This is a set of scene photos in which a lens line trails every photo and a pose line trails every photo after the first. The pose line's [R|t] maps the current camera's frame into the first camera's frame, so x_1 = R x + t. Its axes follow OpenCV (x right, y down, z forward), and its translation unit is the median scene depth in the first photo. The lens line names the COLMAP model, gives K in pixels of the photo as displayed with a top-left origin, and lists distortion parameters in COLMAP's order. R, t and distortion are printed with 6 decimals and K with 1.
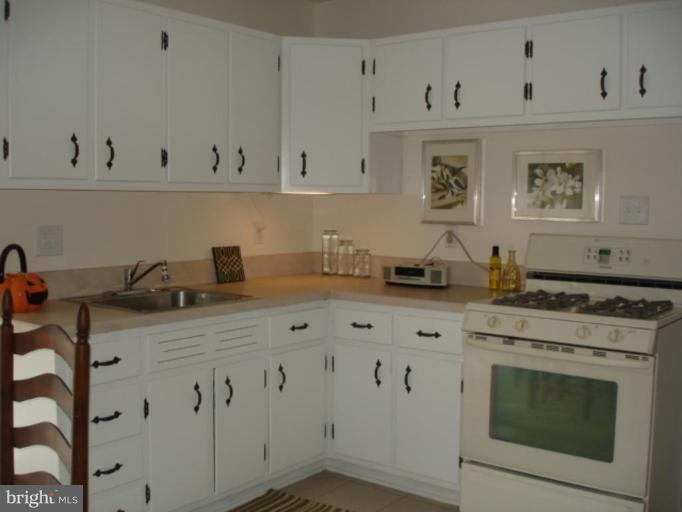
lens RADIAL K [[762.5, 0, 341.0], [0, 762.5, 256.0], [0, 0, 1]] dist [-0.076283, -0.072780]
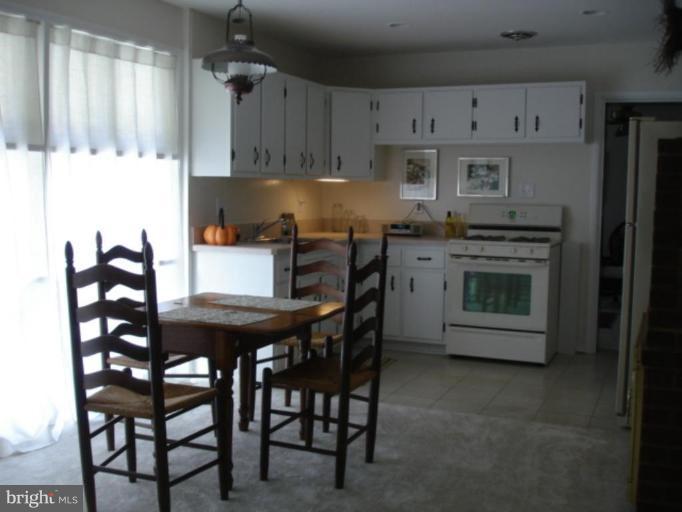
lens RADIAL K [[762.5, 0, 341.0], [0, 762.5, 256.0], [0, 0, 1]] dist [-0.076283, -0.072780]
pose [[0.968458, -0.019094, 0.248443, -0.491444], [0.015223, 0.999731, 0.017490, 0.057164], [-0.248710, -0.013156, 0.968489, -0.659594]]
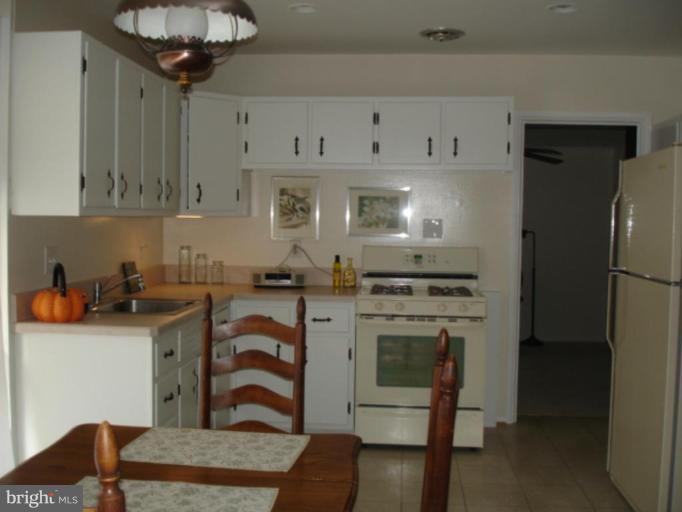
lens RADIAL K [[762.5, 0, 341.0], [0, 762.5, 256.0], [0, 0, 1]] dist [-0.076283, -0.072780]
pose [[0.835969, -0.026577, 0.548133, -0.568274], [0.034904, 0.999379, -0.004777, -0.004890], [-0.547666, 0.023126, 0.836377, -0.168267]]
